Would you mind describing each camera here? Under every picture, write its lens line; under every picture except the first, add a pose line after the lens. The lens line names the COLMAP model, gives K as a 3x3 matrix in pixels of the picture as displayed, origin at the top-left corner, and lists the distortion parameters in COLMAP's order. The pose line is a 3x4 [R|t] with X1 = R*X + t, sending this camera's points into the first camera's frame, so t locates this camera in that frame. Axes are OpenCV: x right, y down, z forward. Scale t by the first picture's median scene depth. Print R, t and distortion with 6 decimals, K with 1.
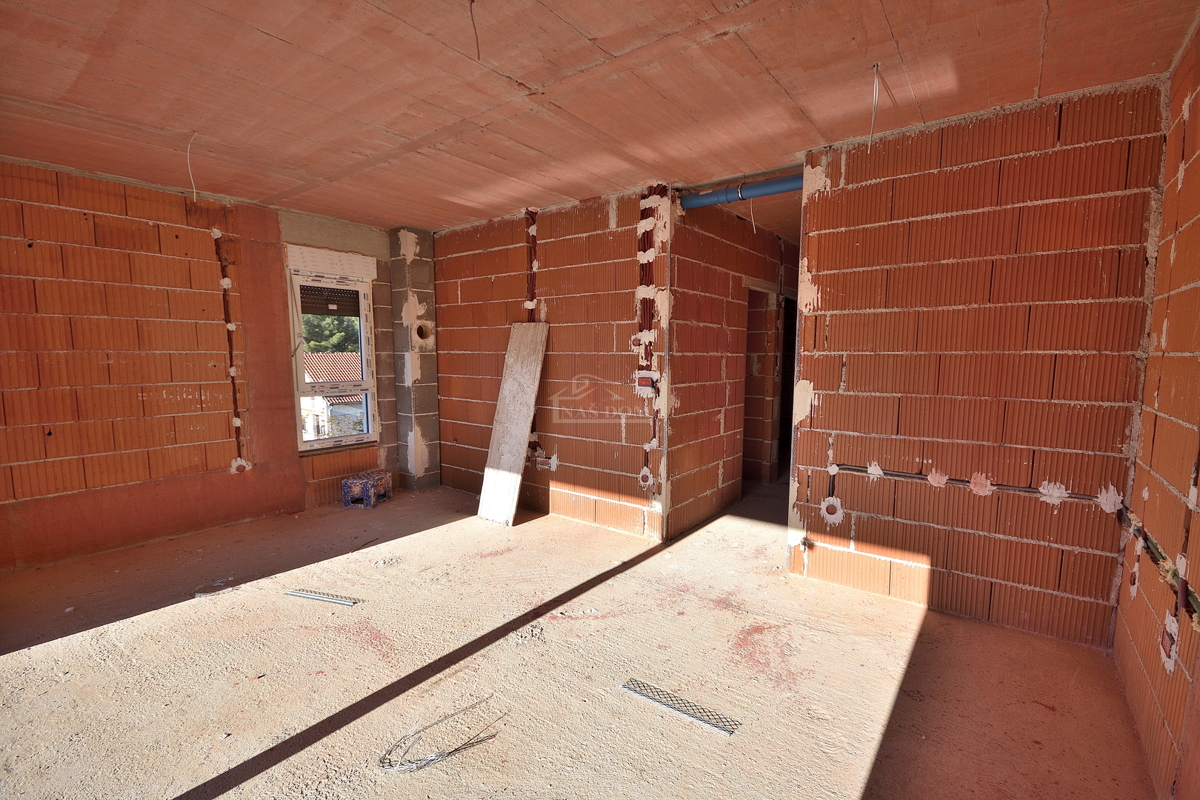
lens RADIAL K [[530.1, 0, 599.6], [0, 530.1, 409.8], [0, 0, 1]] dist [0.006397, -0.007276]
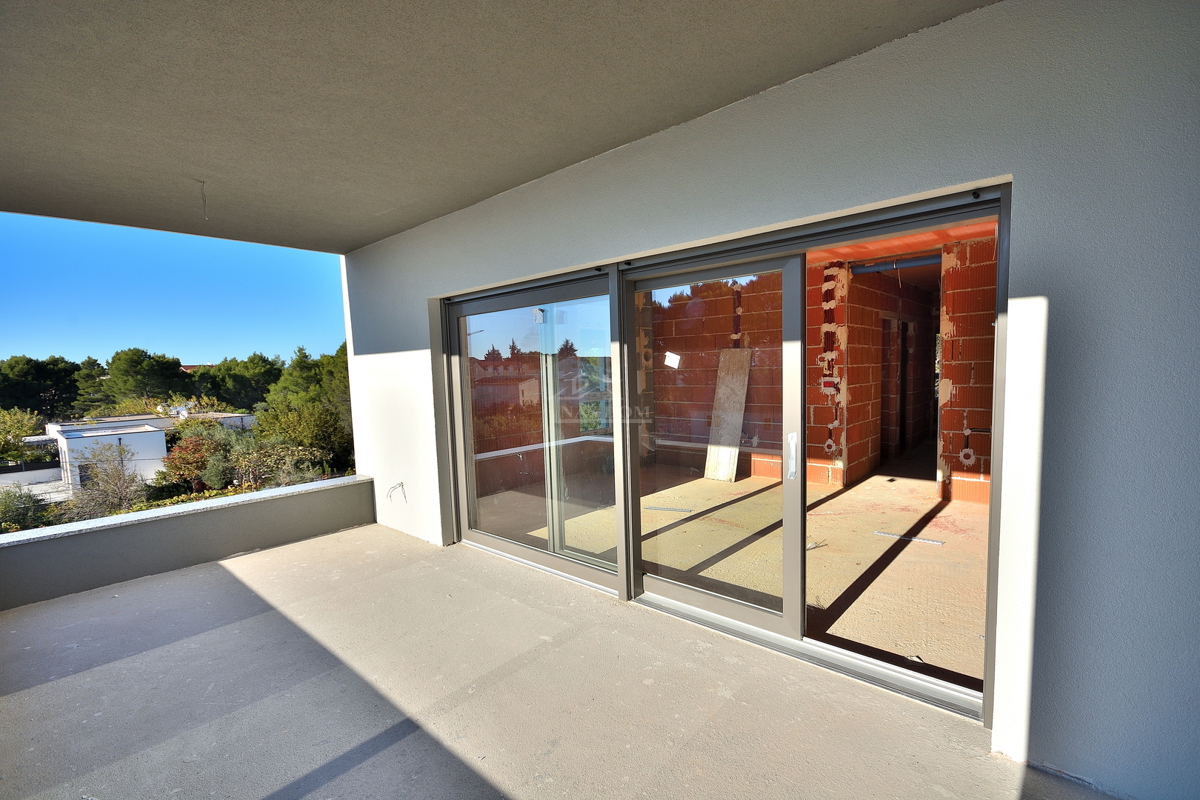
lens RADIAL K [[530.1, 0, 595.7], [0, 530.1, 410.8], [0, 0, 1]] dist [0.006397, -0.007276]
pose [[0.995355, -0.025827, -0.092745, -0.468015], [0.023345, 0.999342, -0.027747, 0.054285], [0.093400, 0.025453, 0.995303, -0.636963]]
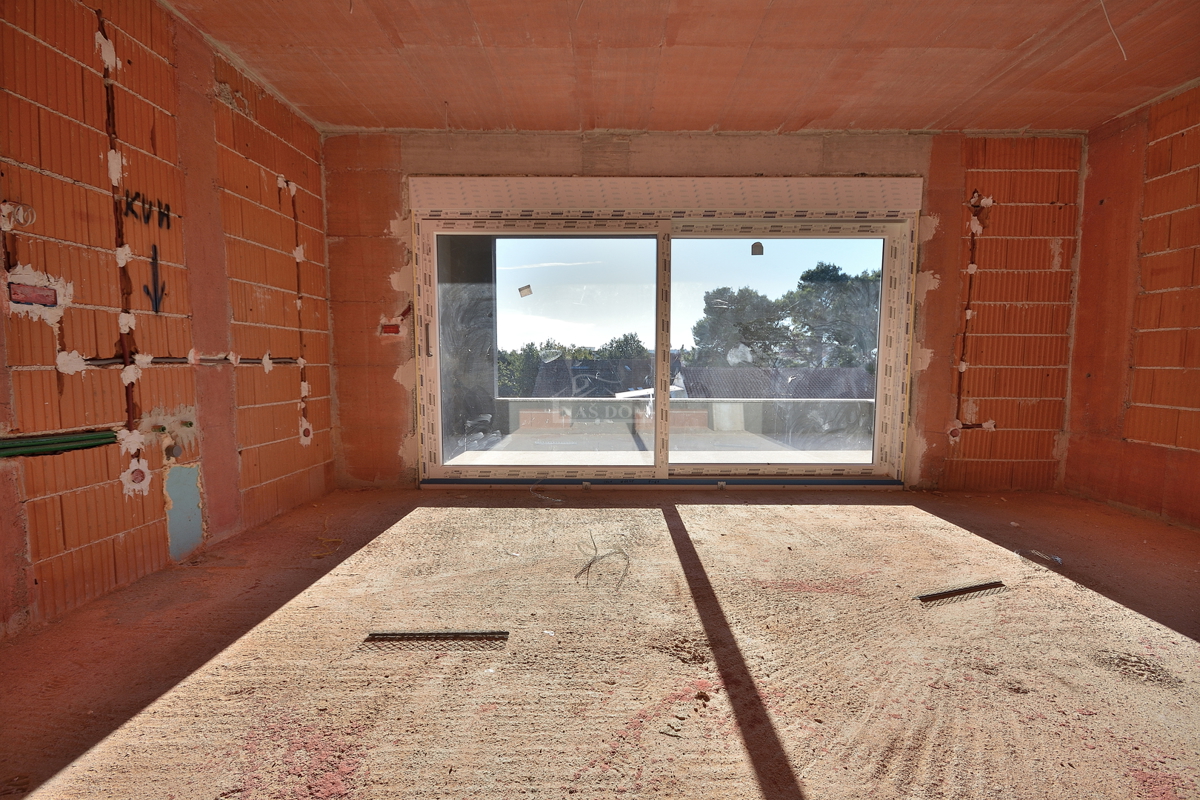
lens RADIAL K [[530.1, 0, 600.5], [0, 530.1, 409.3], [0, 0, 1]] dist [0.006397, -0.007276]
pose [[-0.800354, 0.047889, -0.597611, 0.235234], [-0.069606, 0.982641, 0.171964, 0.013371], [0.595473, 0.179230, -0.783128, 0.973584]]
